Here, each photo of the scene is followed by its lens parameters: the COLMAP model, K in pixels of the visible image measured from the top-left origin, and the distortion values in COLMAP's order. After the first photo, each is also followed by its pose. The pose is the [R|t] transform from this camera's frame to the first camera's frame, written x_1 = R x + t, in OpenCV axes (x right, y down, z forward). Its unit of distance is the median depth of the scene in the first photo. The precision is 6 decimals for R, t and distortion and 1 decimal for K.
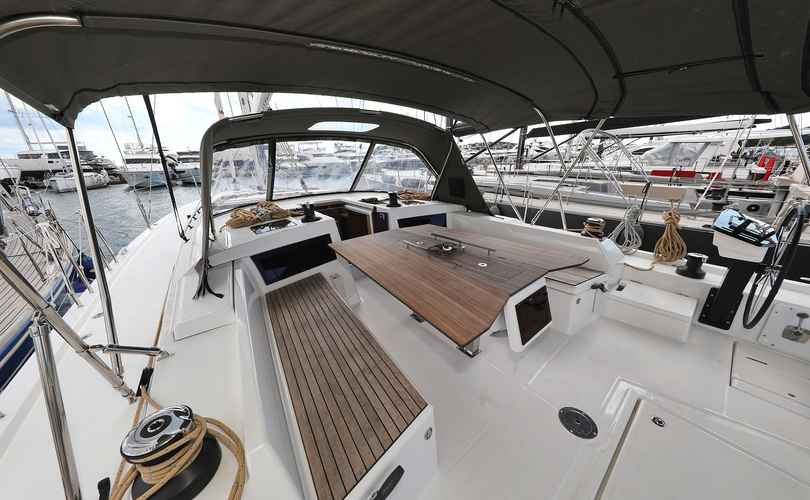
lens RADIAL K [[254.6, 0, 390.3], [0, 254.6, 246.6], [0, 0, 1]] dist [0.017427, 0.000030]
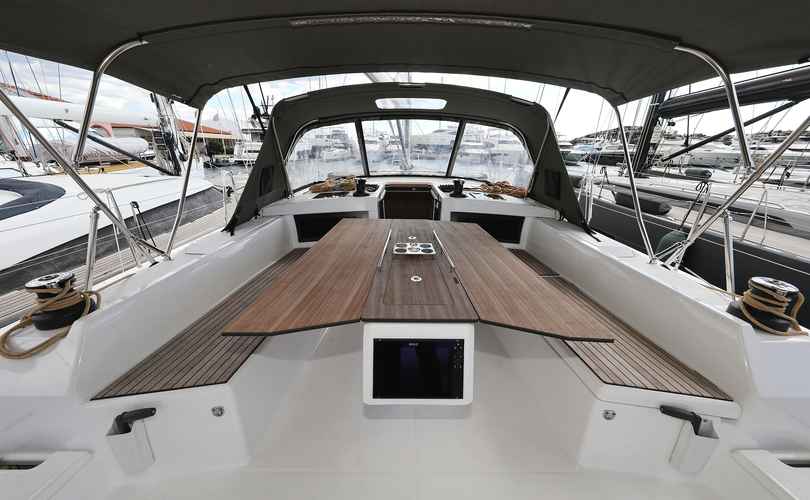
lens RADIAL K [[267.9, 0, 403.1], [0, 267.9, 233.0], [0, 0, 1]] dist [0.001190, 0.000173]
pose [[0.795947, 0.228991, -0.560385, 0.455807], [-0.238145, 0.969501, 0.057918, -0.057226], [0.556556, 0.087353, 0.826205, 0.208454]]
